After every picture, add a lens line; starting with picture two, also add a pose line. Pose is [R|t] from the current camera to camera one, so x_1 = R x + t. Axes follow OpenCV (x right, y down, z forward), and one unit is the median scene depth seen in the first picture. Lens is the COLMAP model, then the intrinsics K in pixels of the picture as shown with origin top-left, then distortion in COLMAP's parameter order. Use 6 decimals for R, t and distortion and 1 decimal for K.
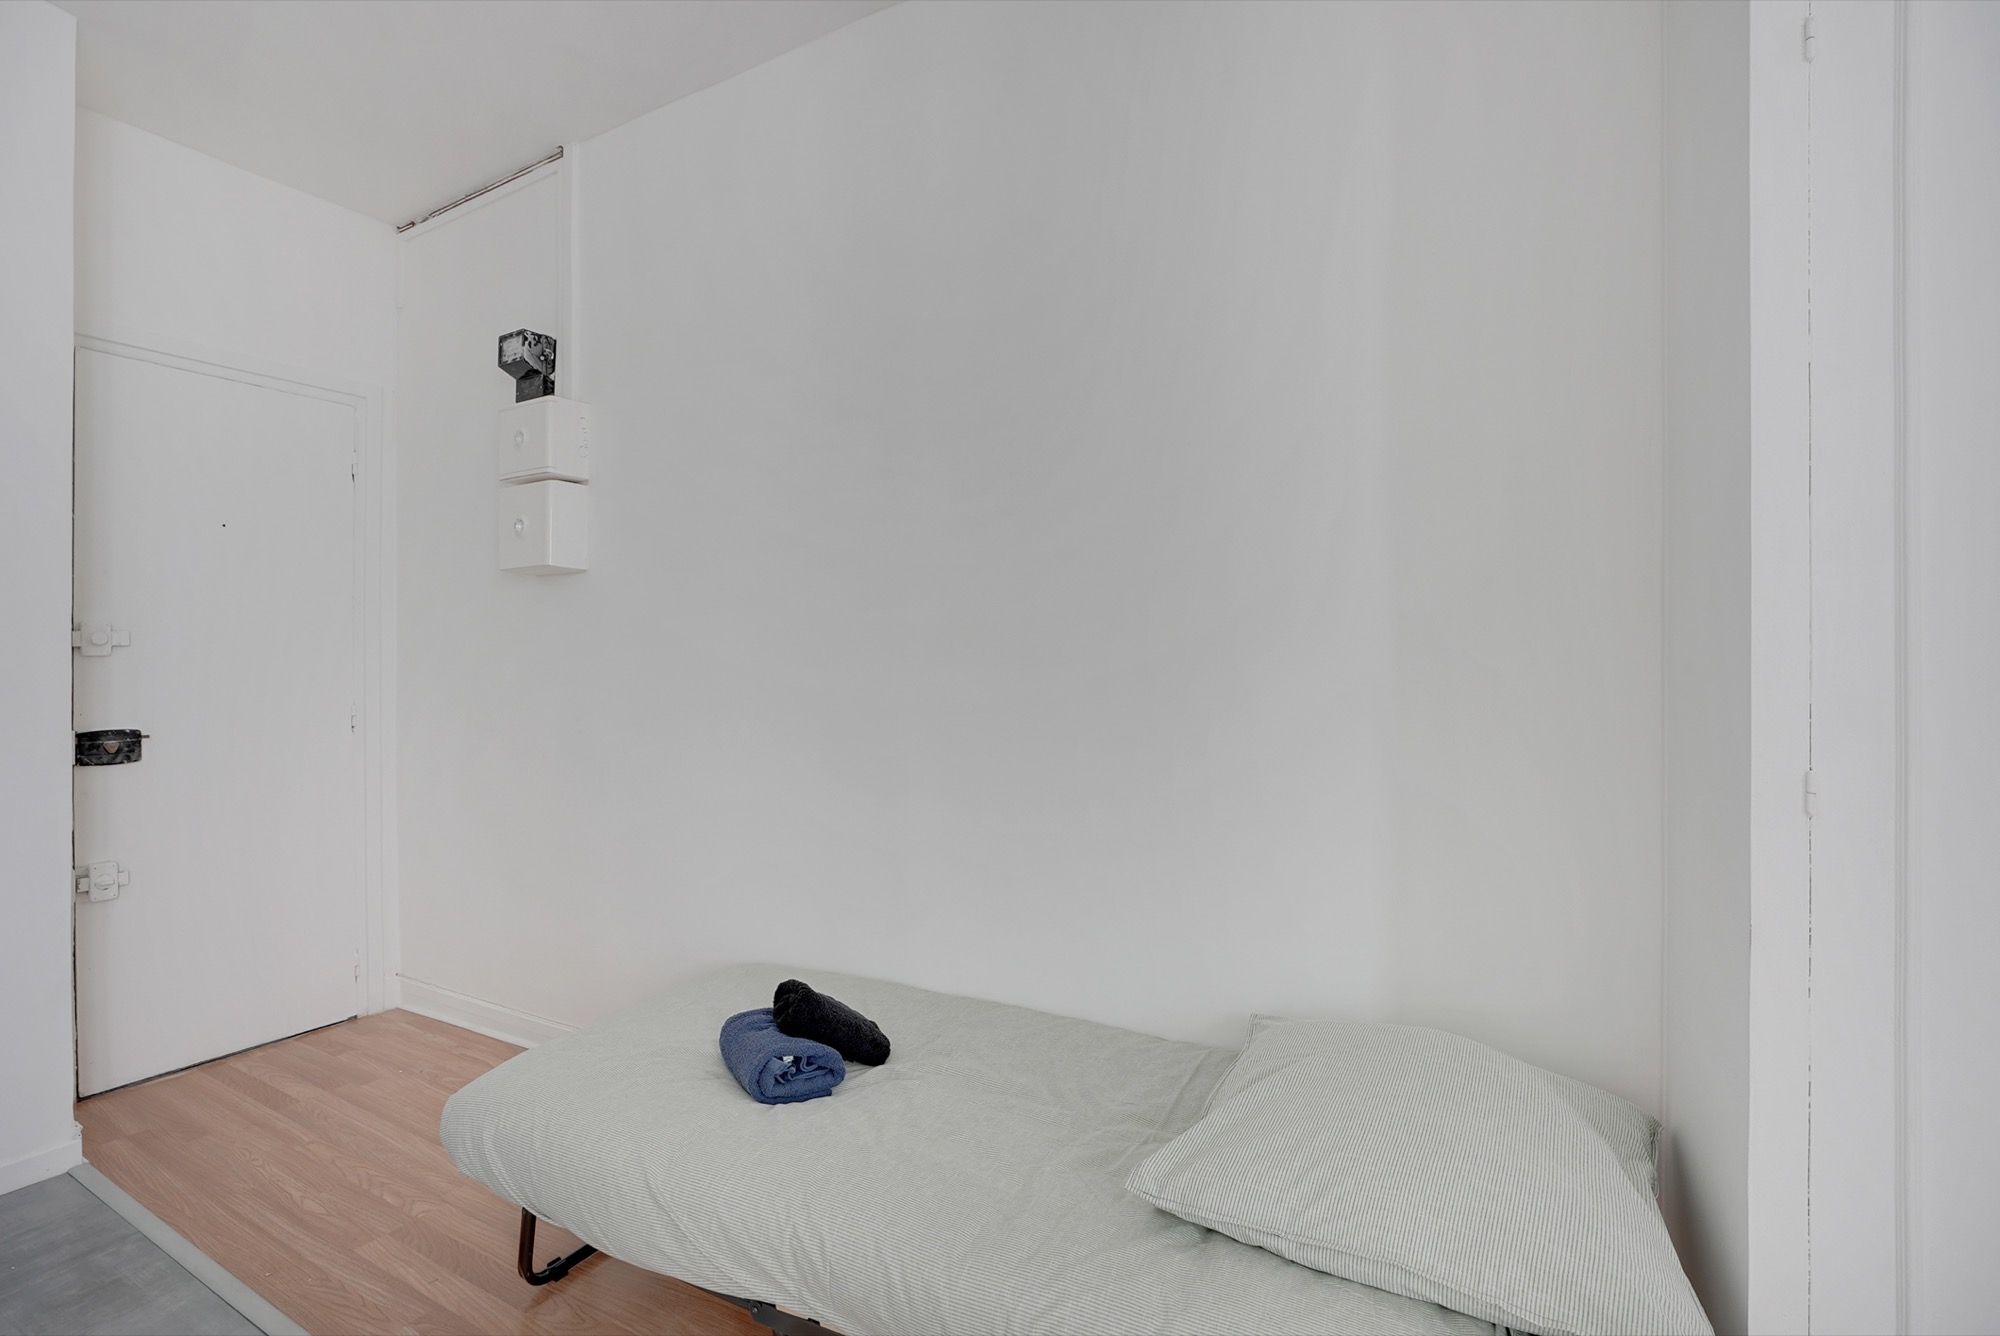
lens RADIAL K [[945.3, 0, 999.0], [0, 945.3, 653.4], [0, 0, 1]] dist [-0.053649, 0.010358]
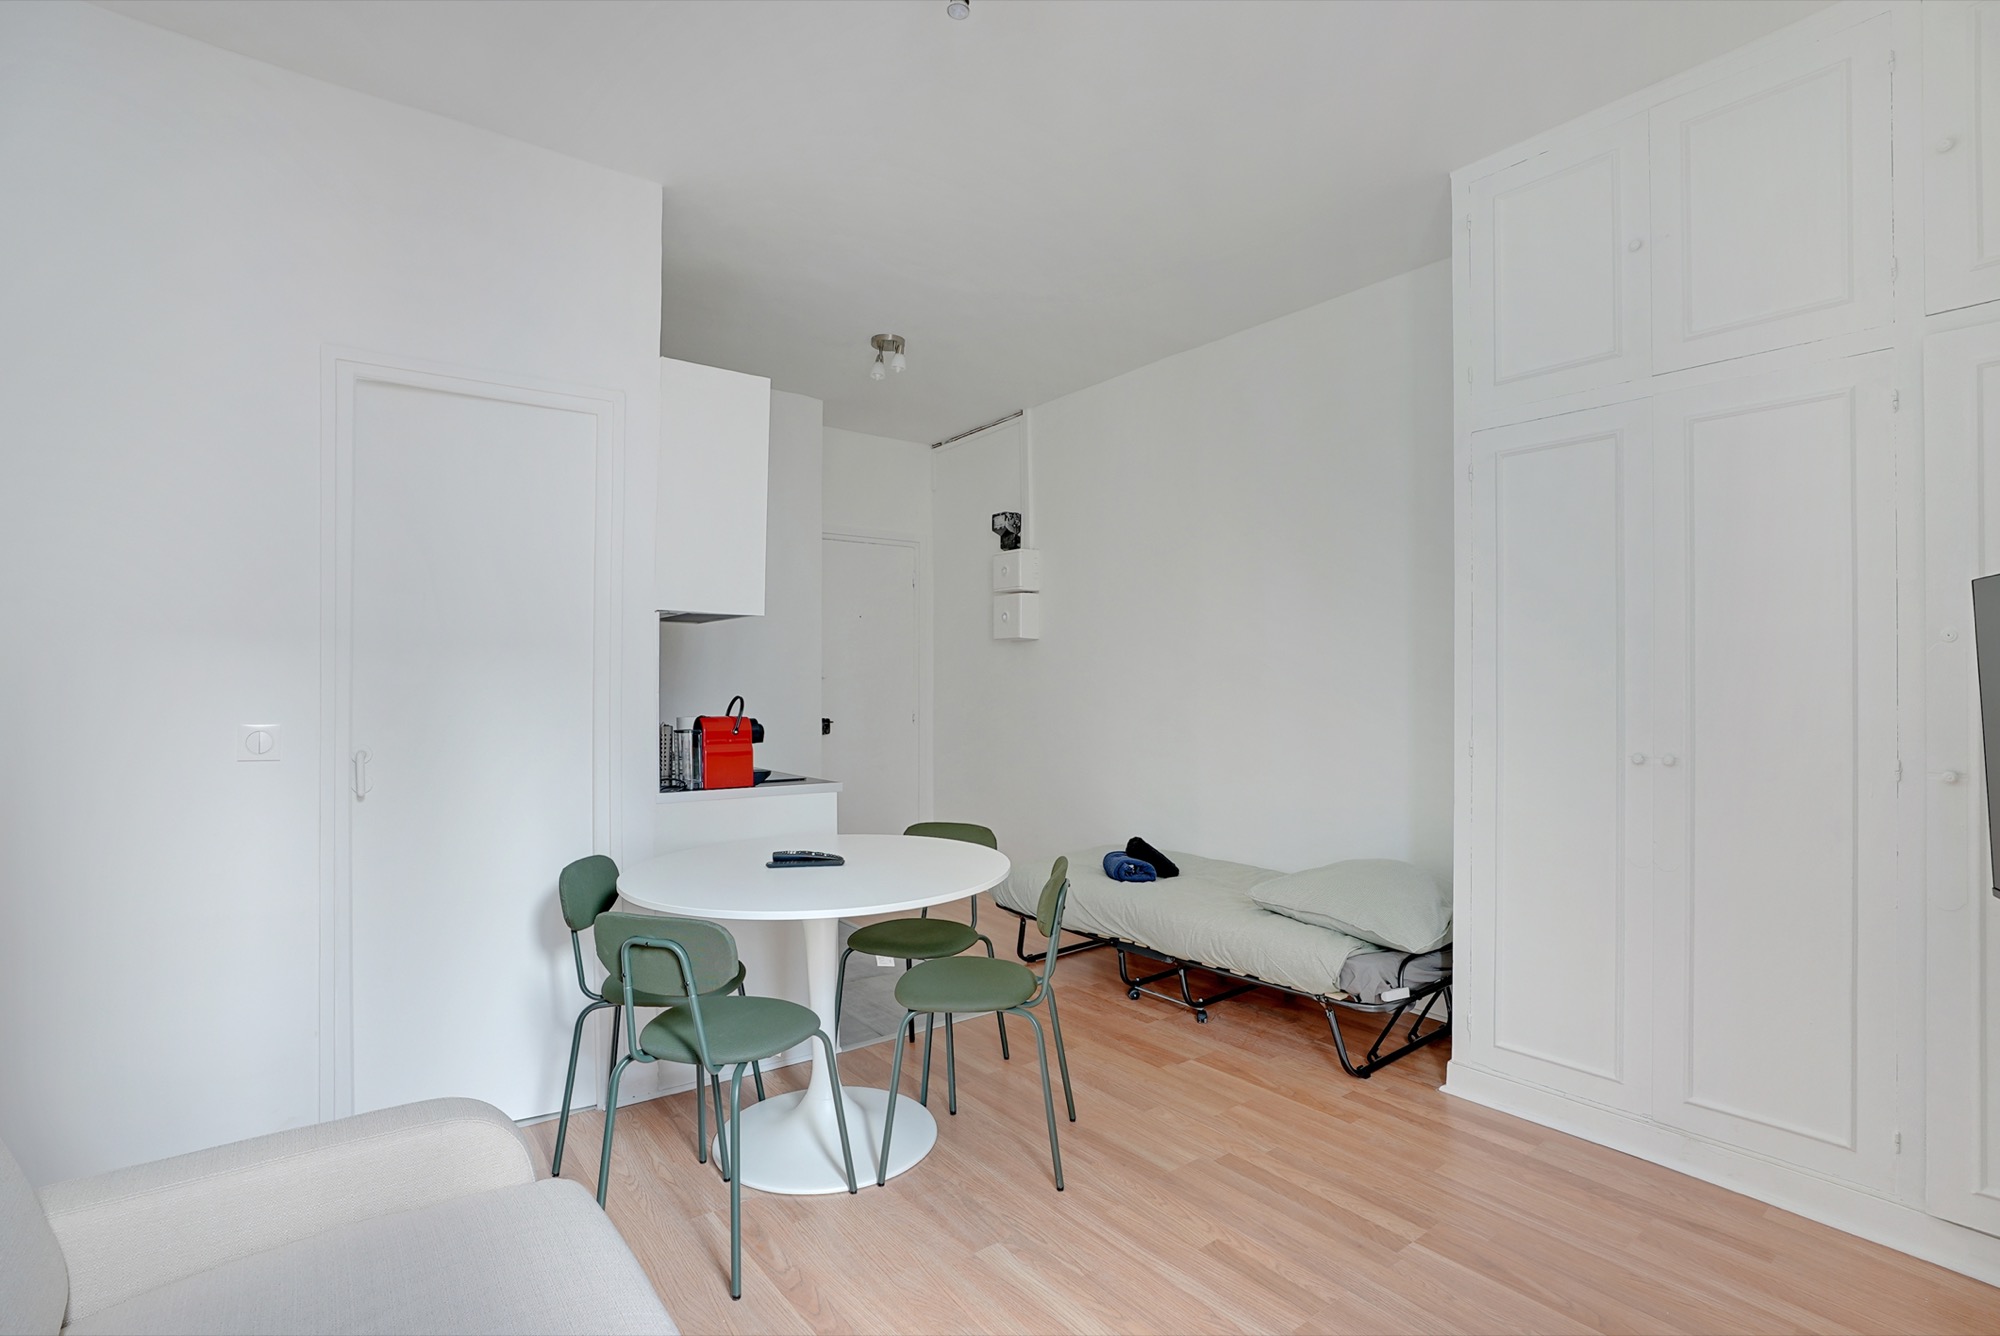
lens RADIAL K [[945.3, 0, 1001.6], [0, 945.3, 665.4], [0, 0, 1]] dist [-0.053649, 0.010358]
pose [[0.916662, 0.000924, -0.399662, 0.245555], [-0.001782, 0.999997, -0.001776, -0.033958], [0.399659, 0.002341, 0.916661, -0.754451]]
